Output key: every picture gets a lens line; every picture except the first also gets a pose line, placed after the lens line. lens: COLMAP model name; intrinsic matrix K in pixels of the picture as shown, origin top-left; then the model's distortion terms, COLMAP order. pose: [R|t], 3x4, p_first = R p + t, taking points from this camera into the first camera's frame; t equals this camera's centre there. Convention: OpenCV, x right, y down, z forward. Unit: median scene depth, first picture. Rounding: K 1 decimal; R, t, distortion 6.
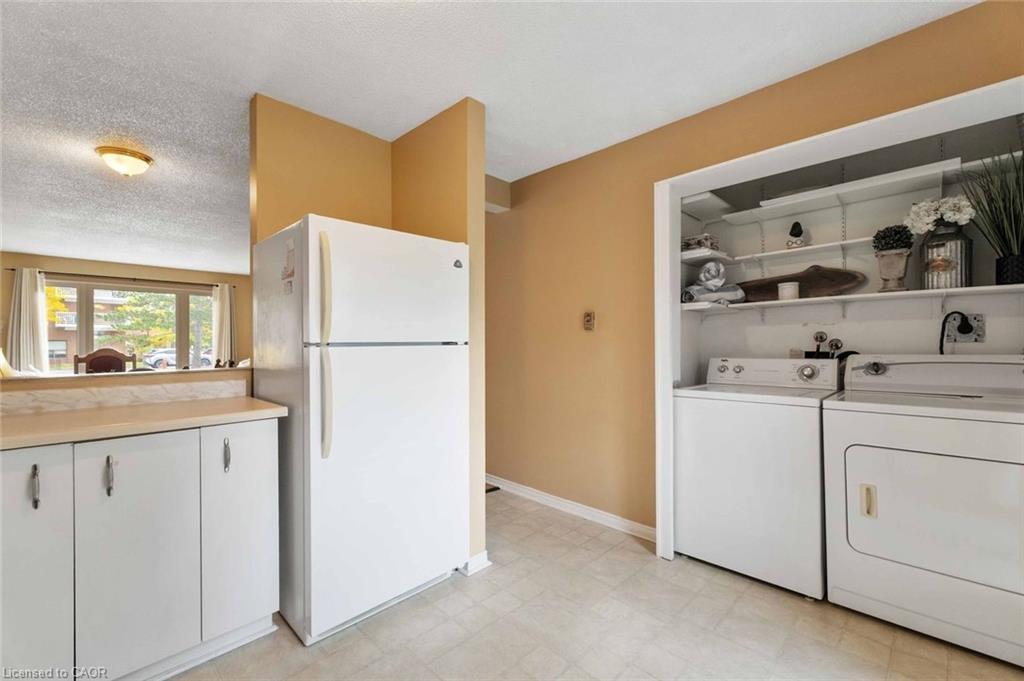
lens RADIAL K [[431.0, 0, 517.6], [0, 431.0, 342.2], [0, 0, 1]] dist [0.004254, 0.000480]
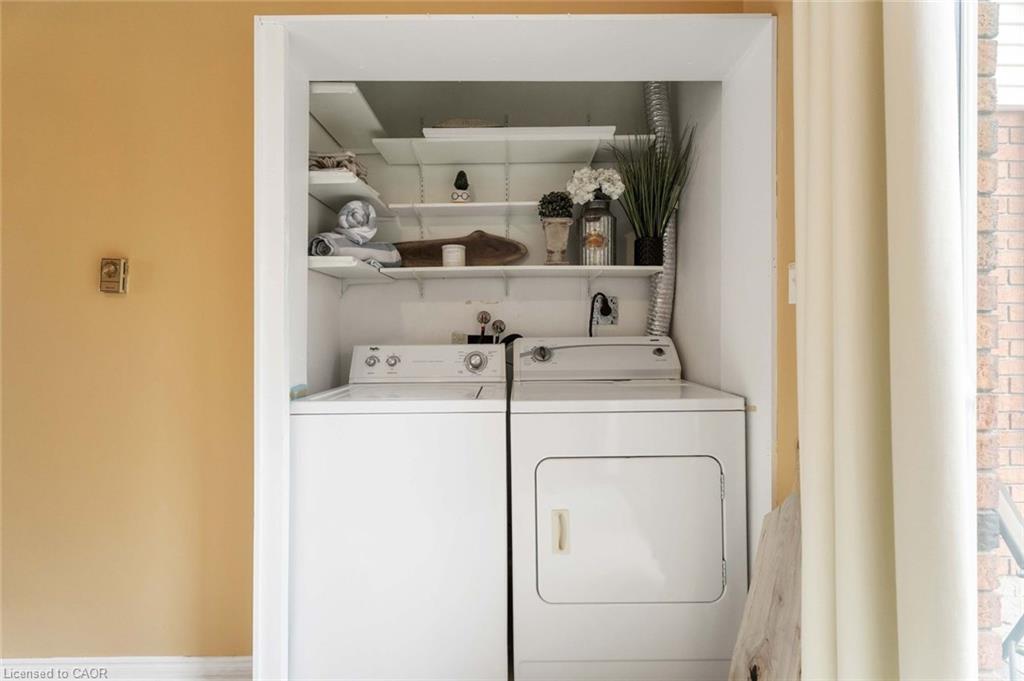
lens RADIAL K [[431.0, 0, 517.6], [0, 431.0, 327.5], [0, 0, 1]] dist [0.004254, 0.000480]
pose [[0.706085, 0.011926, 0.708026, 0.175103], [-0.003237, 0.999902, -0.013615, 0.019452], [-0.708119, 0.007322, 0.706055, 0.402328]]
